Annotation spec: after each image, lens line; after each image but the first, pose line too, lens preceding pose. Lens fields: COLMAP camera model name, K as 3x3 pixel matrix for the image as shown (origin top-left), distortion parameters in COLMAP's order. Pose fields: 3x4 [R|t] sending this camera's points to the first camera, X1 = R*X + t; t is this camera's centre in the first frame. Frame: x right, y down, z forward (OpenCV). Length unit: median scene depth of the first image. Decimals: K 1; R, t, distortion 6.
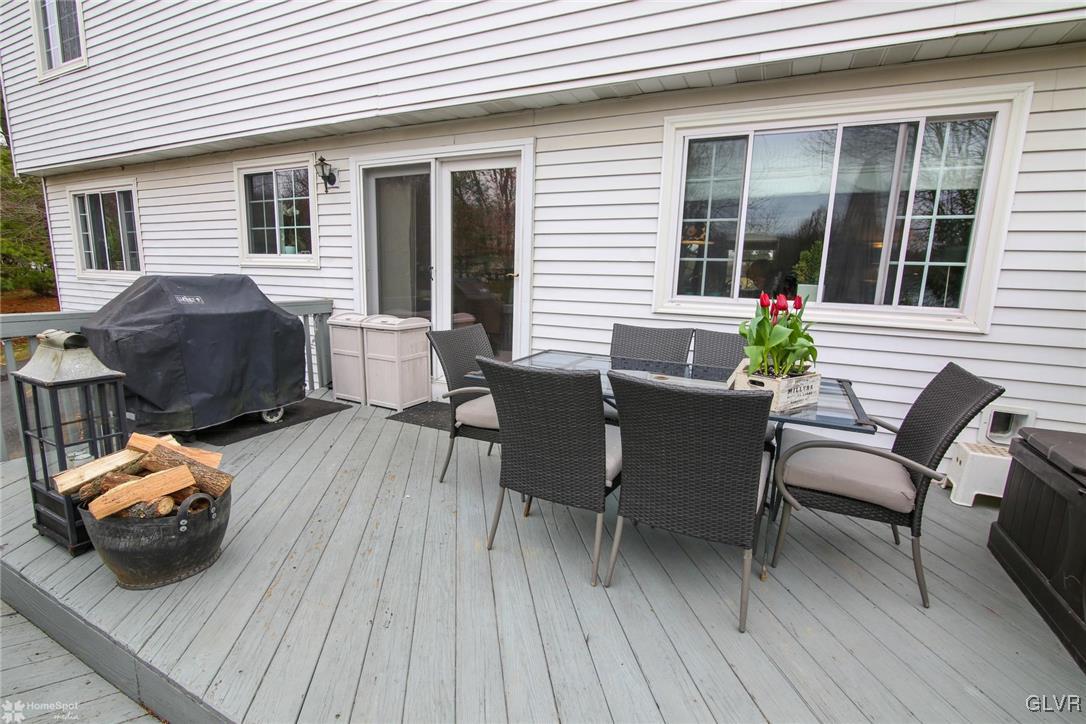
lens RADIAL K [[498.7, 0, 541.4], [0, 498.7, 365.2], [0, 0, 1]] dist [-0.020628, 0.002033]
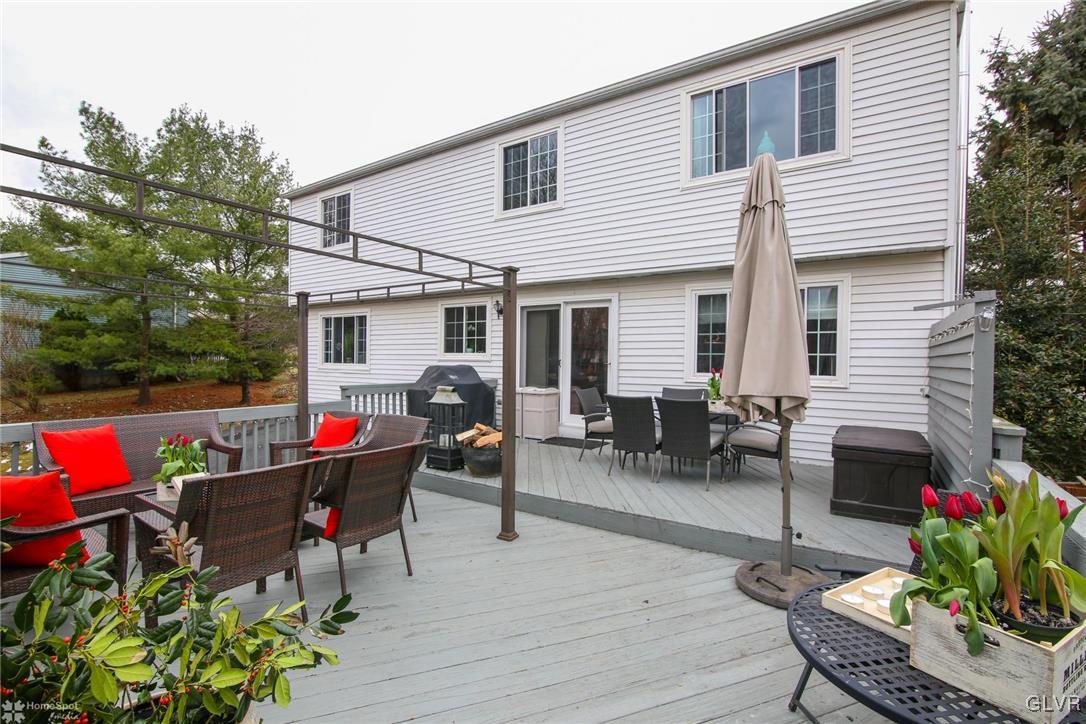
lens RADIAL K [[498.7, 0, 540.6], [0, 498.7, 363.9], [0, 0, 1]] dist [-0.020628, 0.002033]
pose [[0.990625, -0.014956, -0.135790, -0.067522], [-0.009305, 0.984293, -0.176297, 0.187943], [0.136294, 0.175908, 0.974926, -1.058368]]
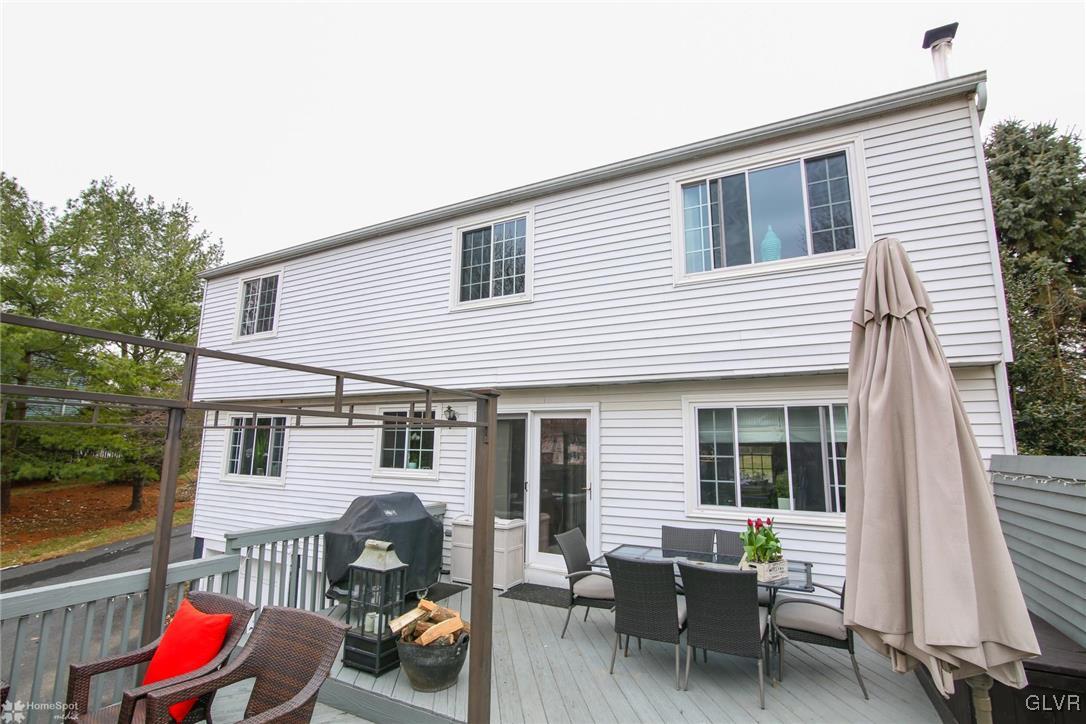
lens RADIAL K [[498.7, 0, 541.0], [0, 498.7, 362.7], [0, 0, 1]] dist [-0.020628, 0.002033]
pose [[0.999702, -0.017496, -0.017012, -0.209022], [0.010530, 0.938141, -0.346092, -0.030118], [0.022015, 0.345810, 0.938046, -0.670093]]
